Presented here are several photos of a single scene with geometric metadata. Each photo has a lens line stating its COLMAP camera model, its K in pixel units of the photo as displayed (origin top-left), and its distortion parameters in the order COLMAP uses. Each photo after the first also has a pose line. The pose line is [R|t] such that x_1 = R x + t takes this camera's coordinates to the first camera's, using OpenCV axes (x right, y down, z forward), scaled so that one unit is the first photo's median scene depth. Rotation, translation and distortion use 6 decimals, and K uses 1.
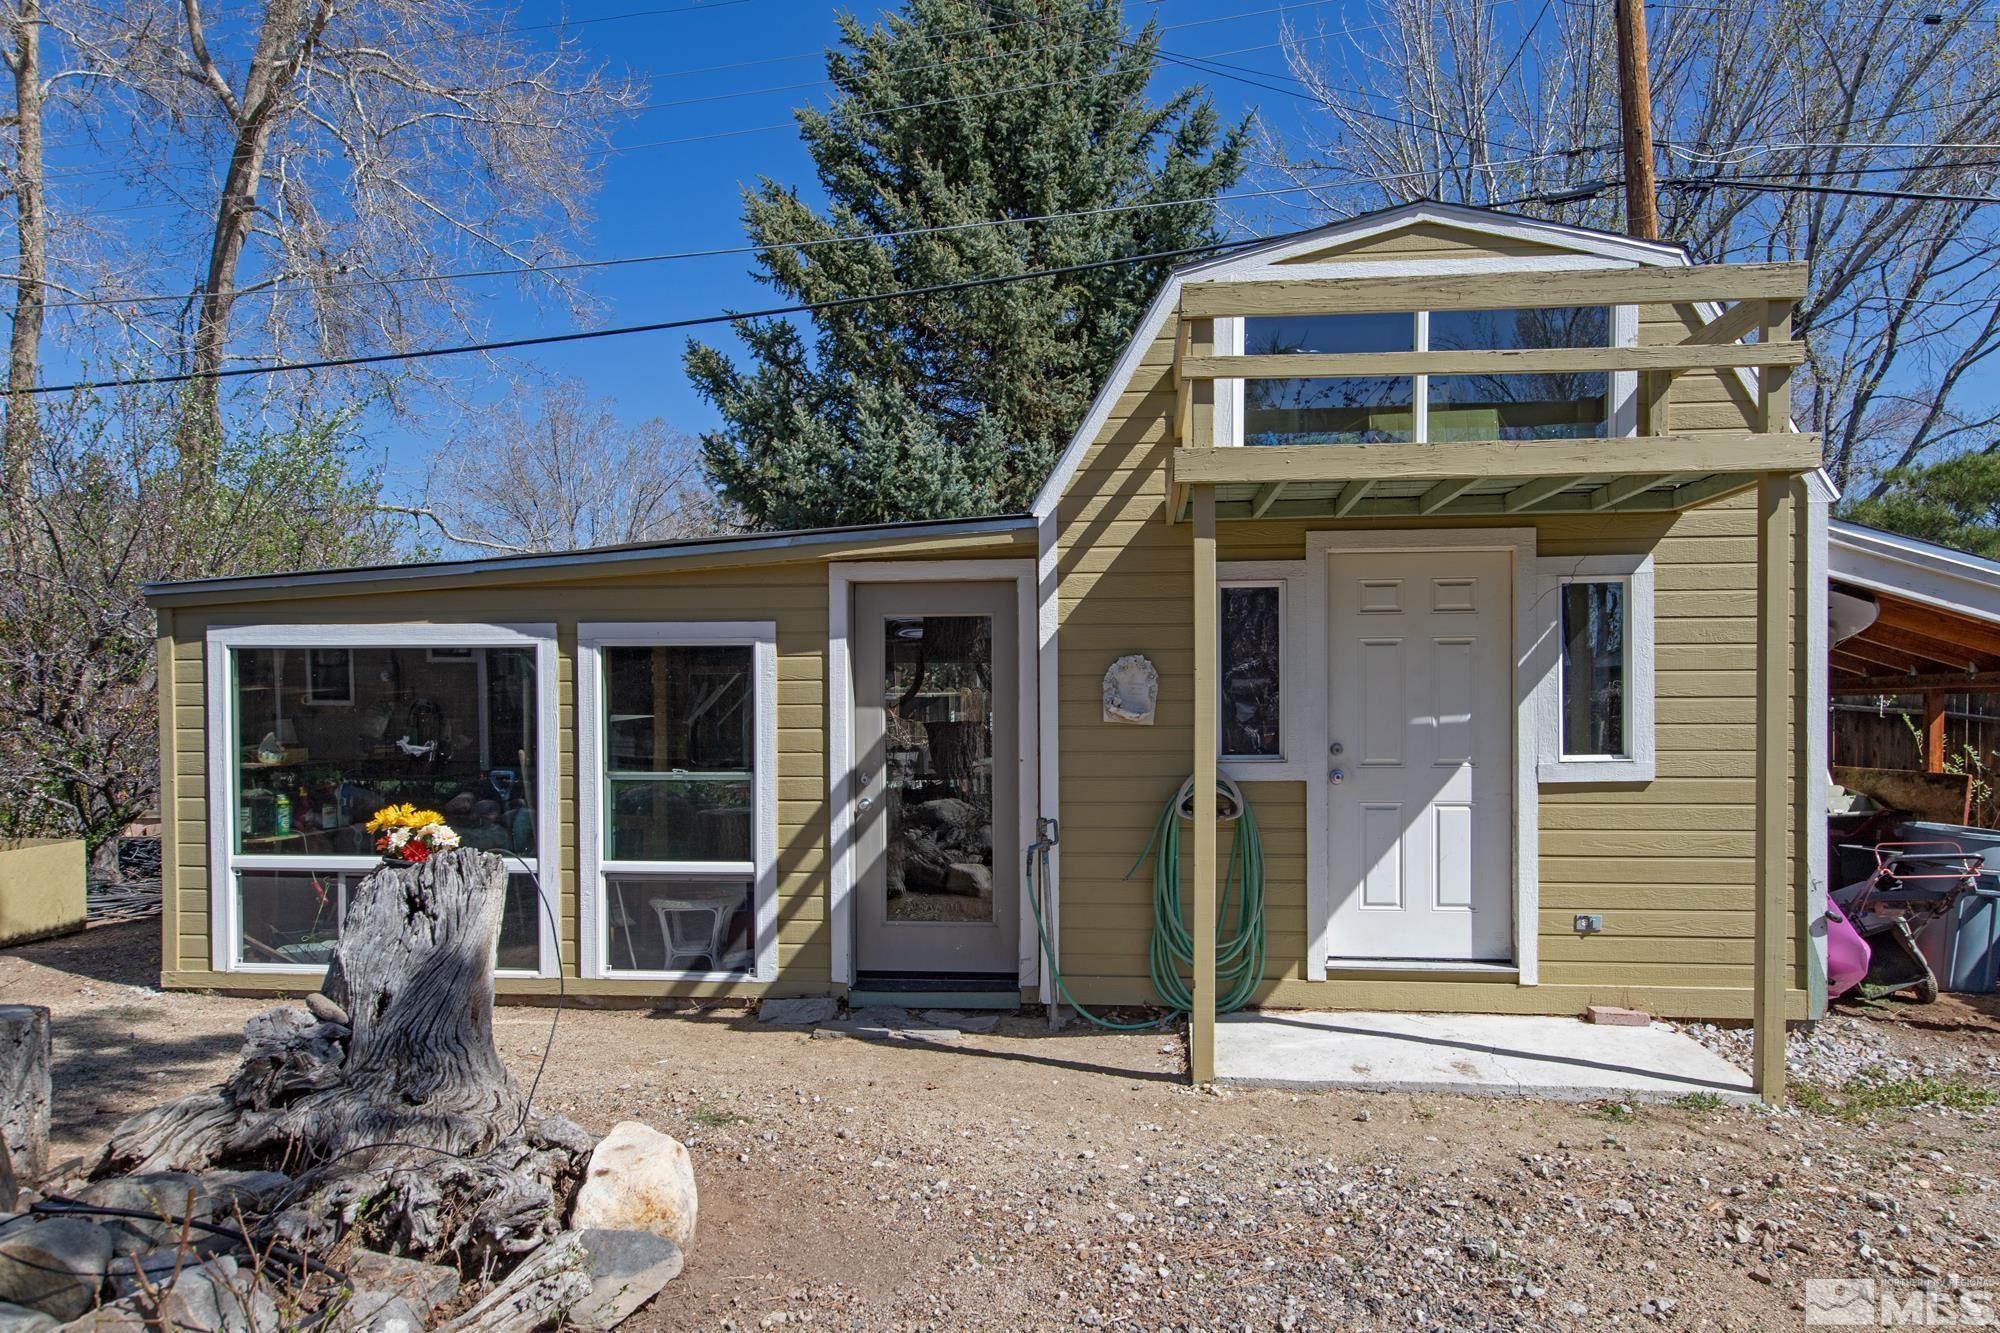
lens RADIAL K [[1368.4, 0, 1004.2], [0, 1368.4, 678.4], [0, 0, 1]] dist [-0.008768, 0.001278]
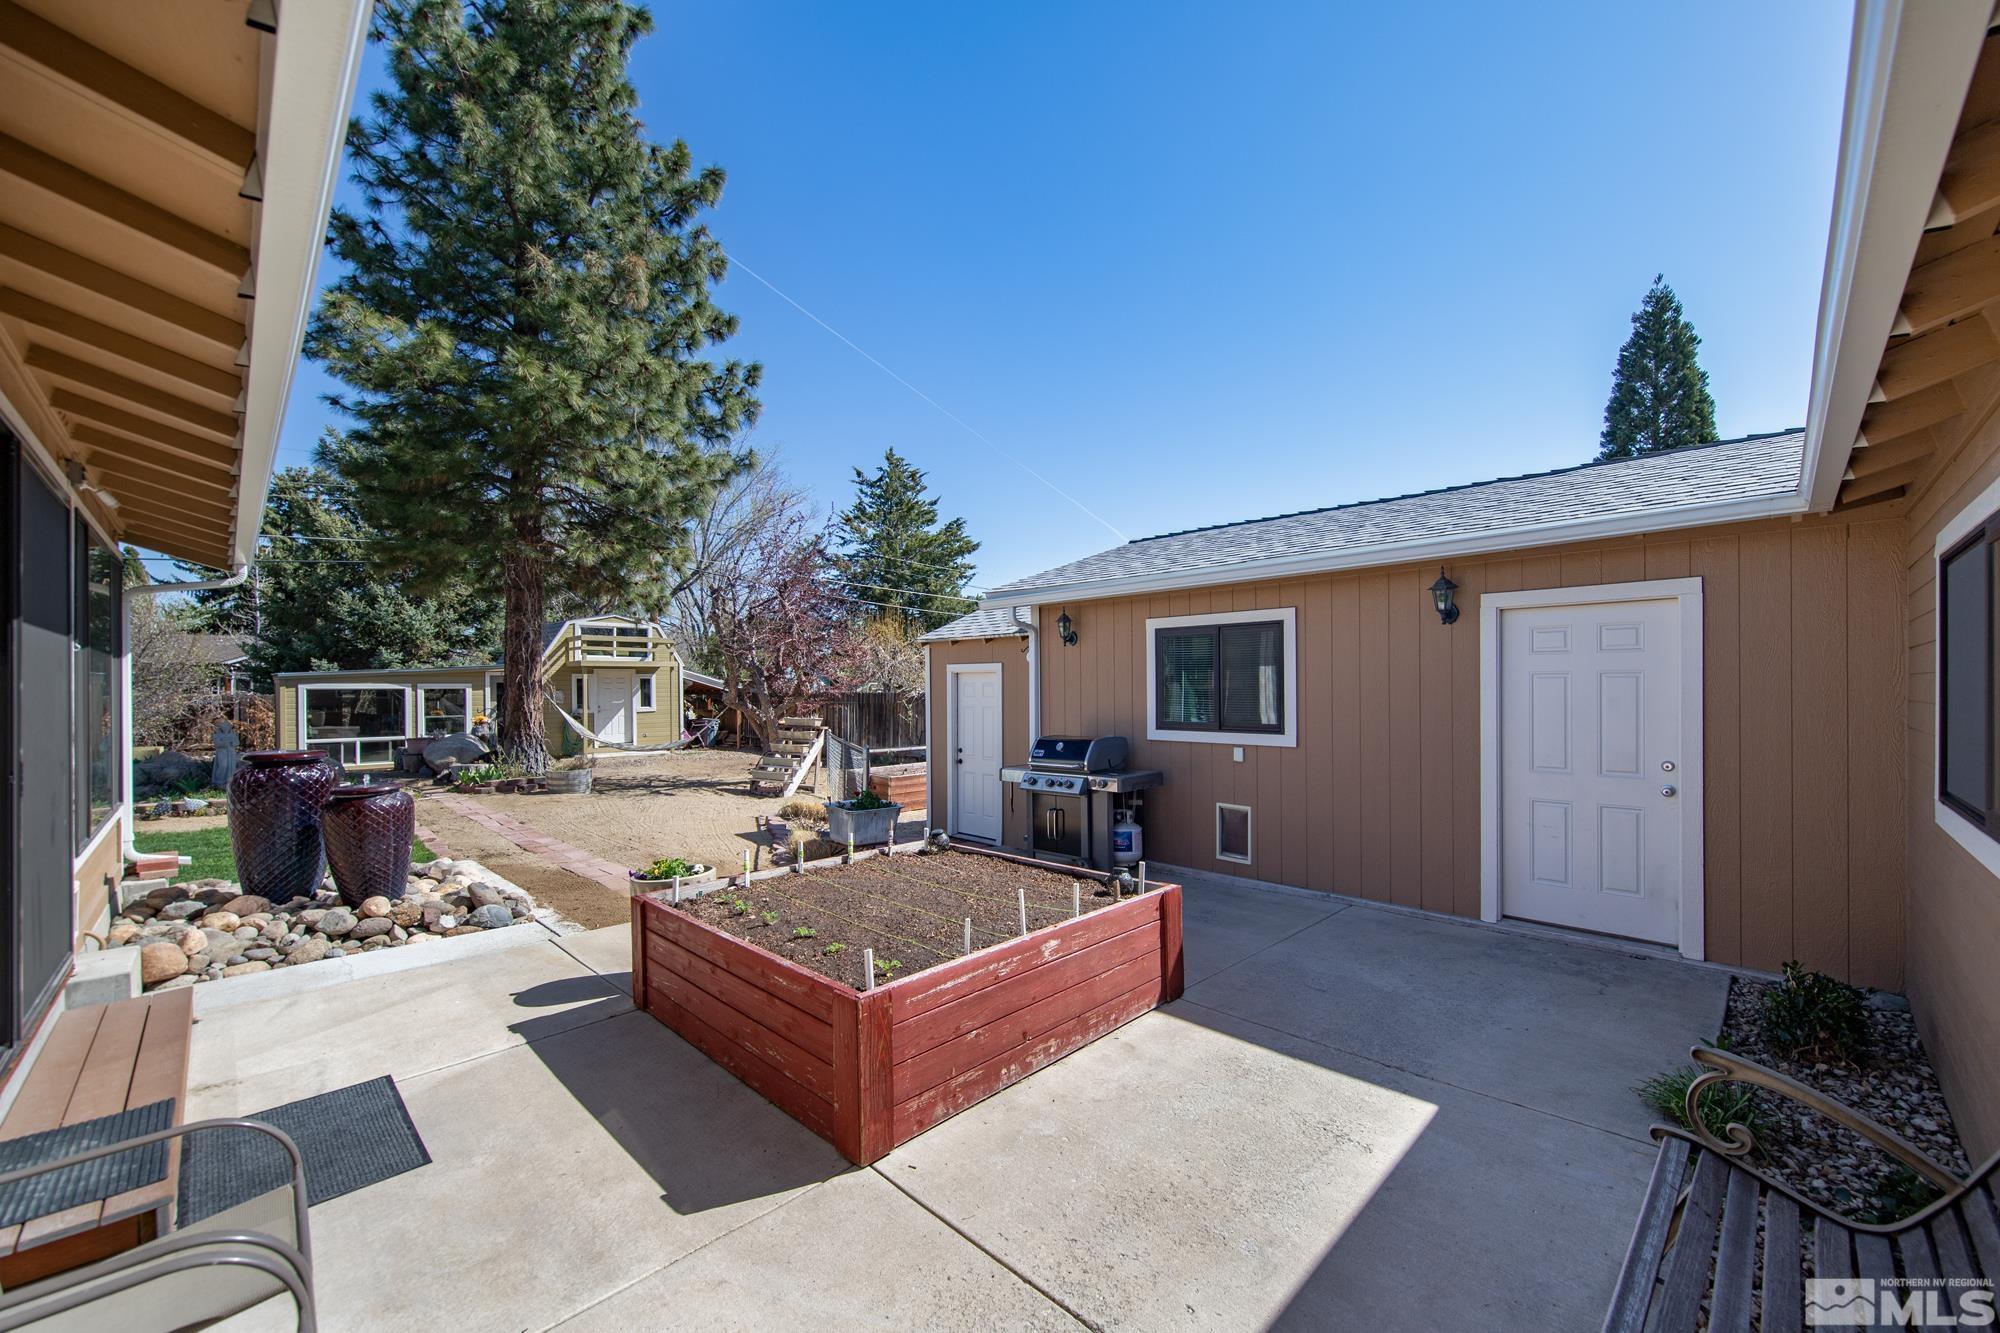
lens RADIAL K [[770.9, 0, 1036.6], [0, 770.9, 690.0], [0, 0, 1]] dist [-0.010242, -0.000106]
pose [[0.624122, -0.006273, 0.781301, -1.034121], [-0.010869, 0.999801, 0.016709, -0.085882], [-0.781251, -0.018921, 0.623930, -2.229810]]
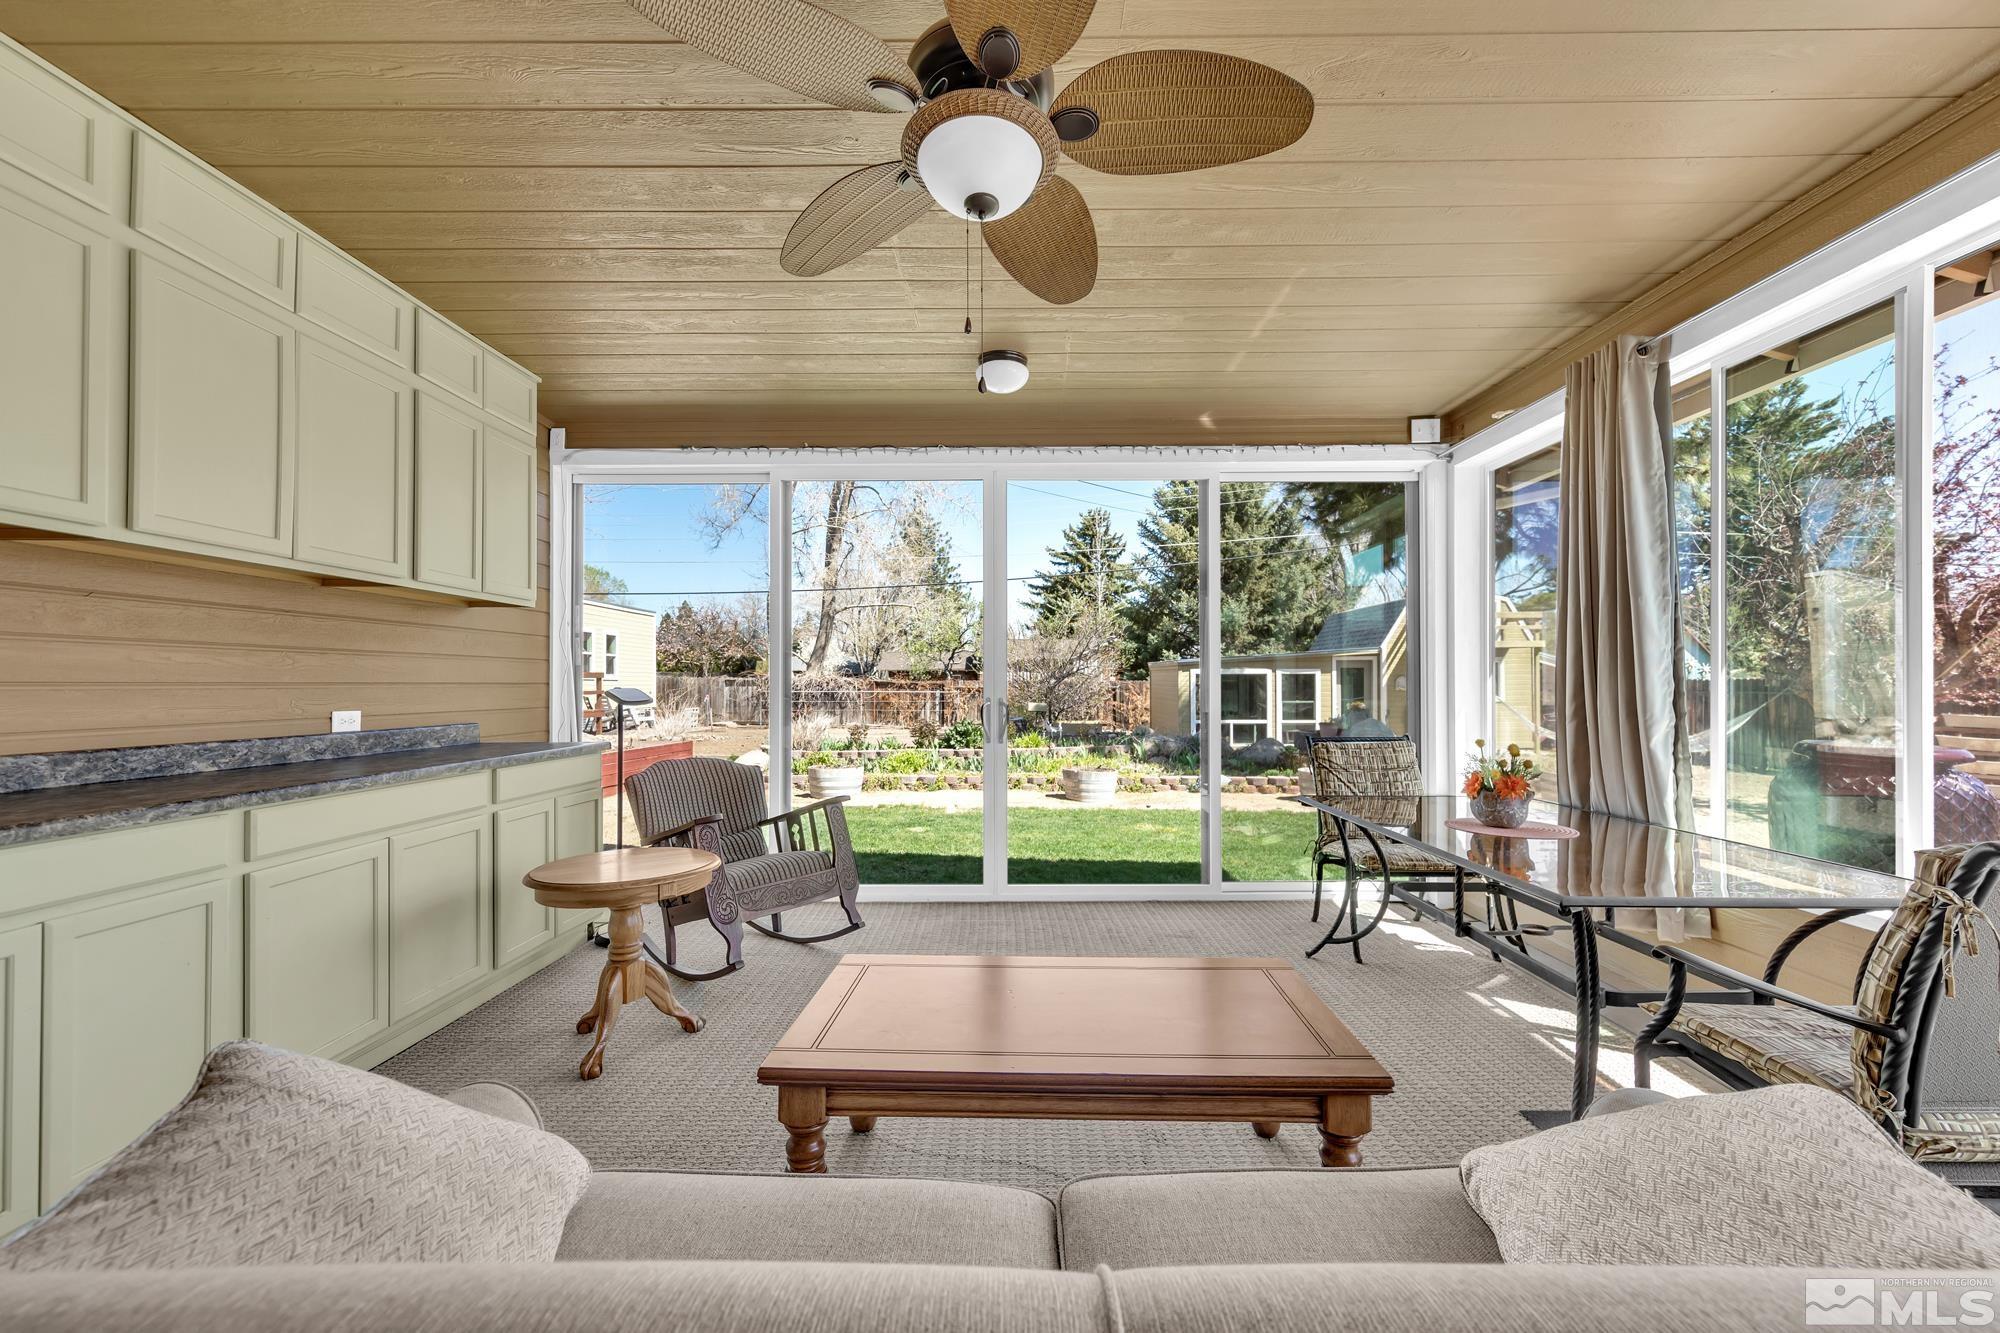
lens RADIAL K [[758.9, 0, 1035.6], [0, 758.9, 680.5], [0, 0, 1]] dist [0.001844, 0.000136]
pose [[0.995013, -0.001119, 0.099743, -1.398812], [-0.000450, 0.999877, 0.015705, -0.041127], [-0.099748, -0.015672, 0.994889, -1.483567]]
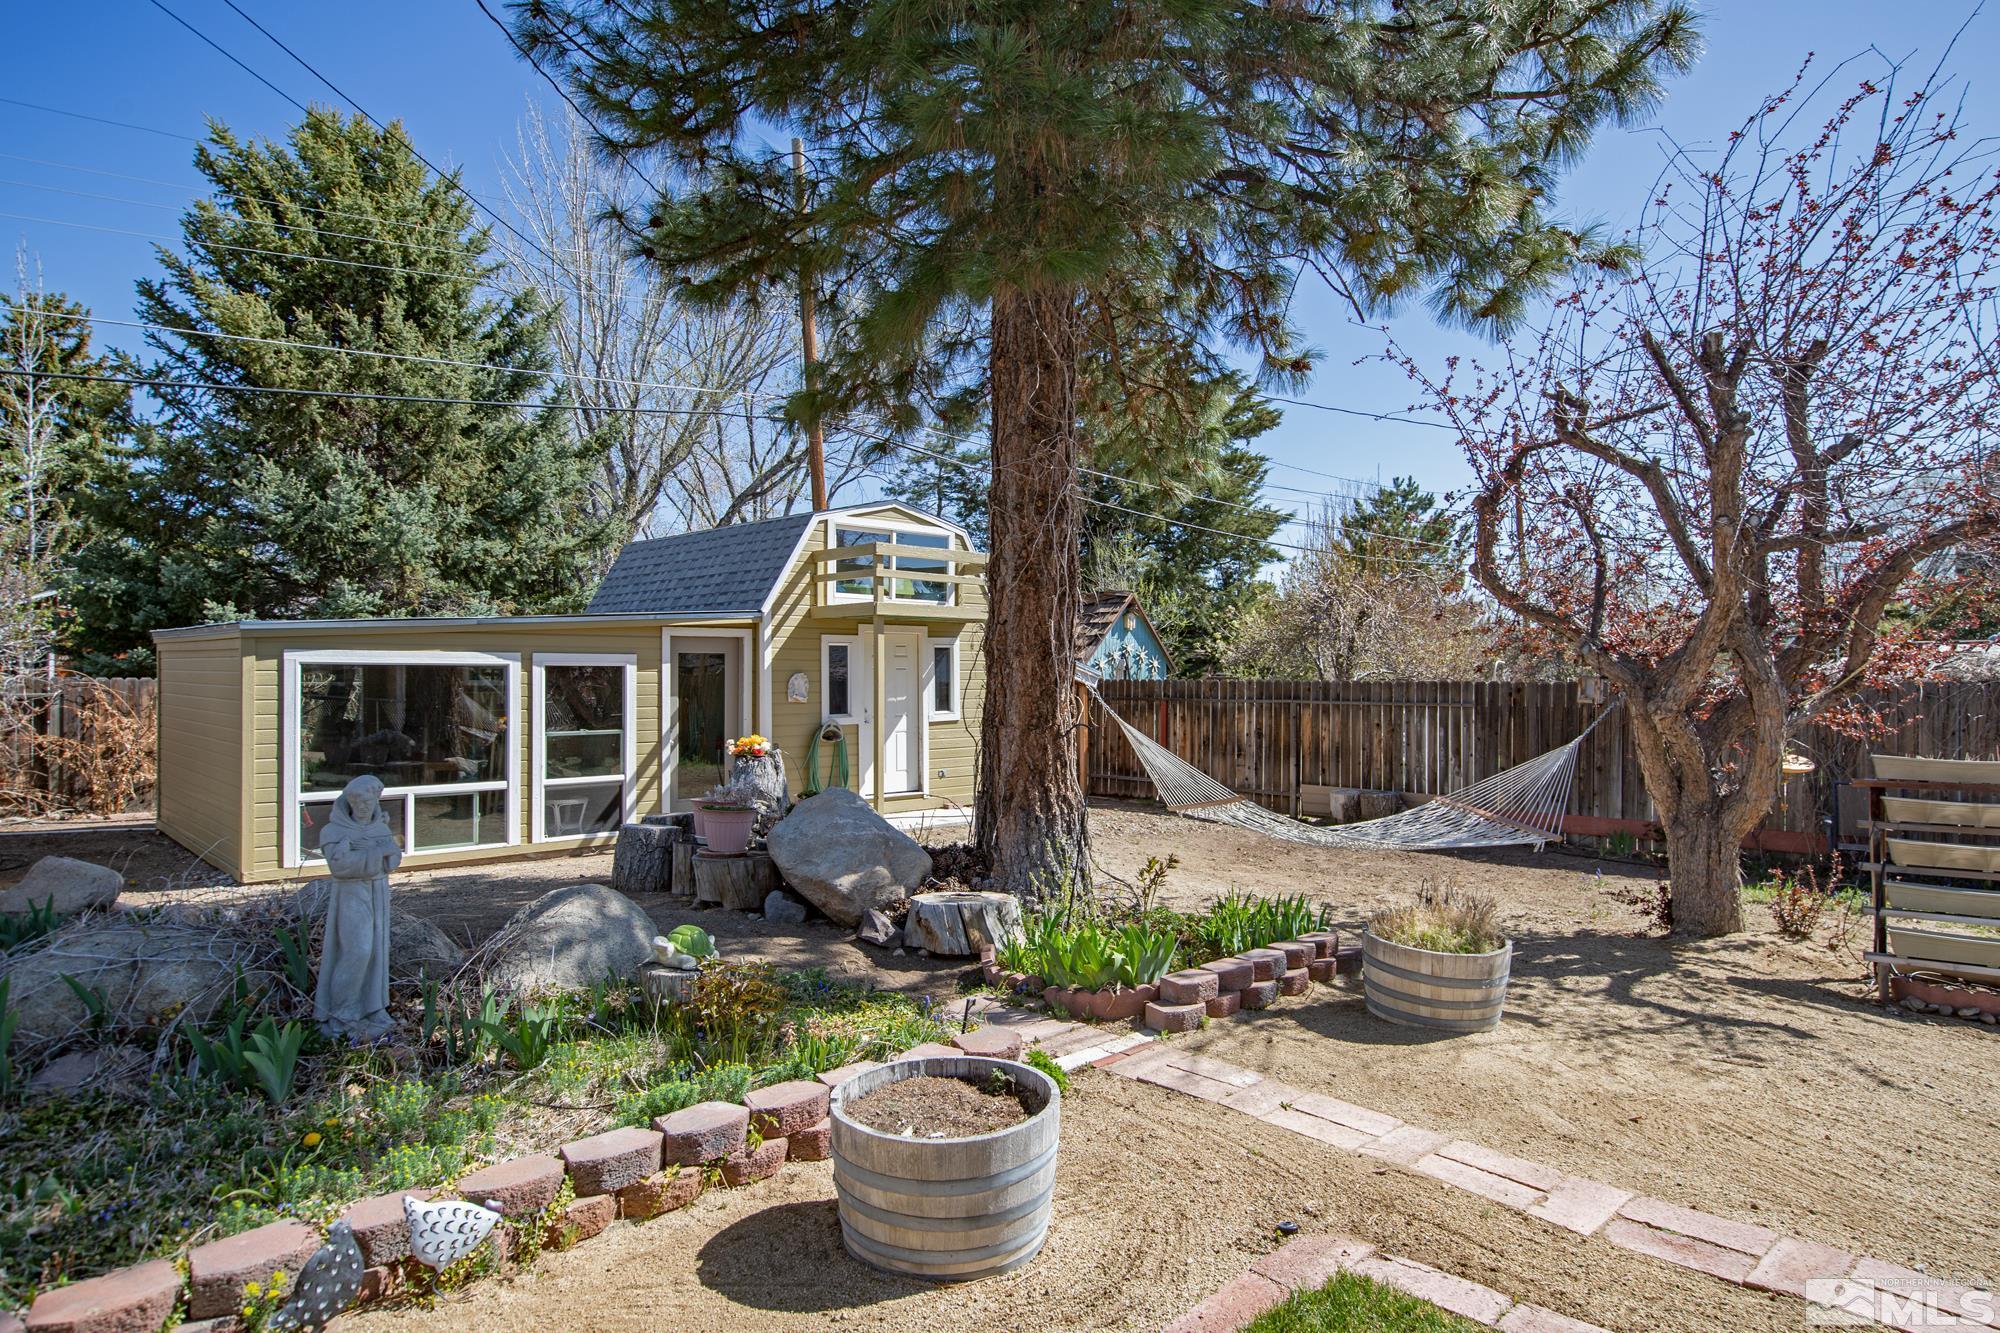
lens RADIAL K [[1120.8, 0, 1006.7], [0, 1120.8, 672.8], [0, 0, 1]] dist [0.004869, -0.000683]
pose [[0.646061, 0.003091, 0.763280, -1.080961], [-0.016662, 0.999811, 0.010054, -0.040006], [-0.763104, -0.019213, 0.645990, -0.487044]]
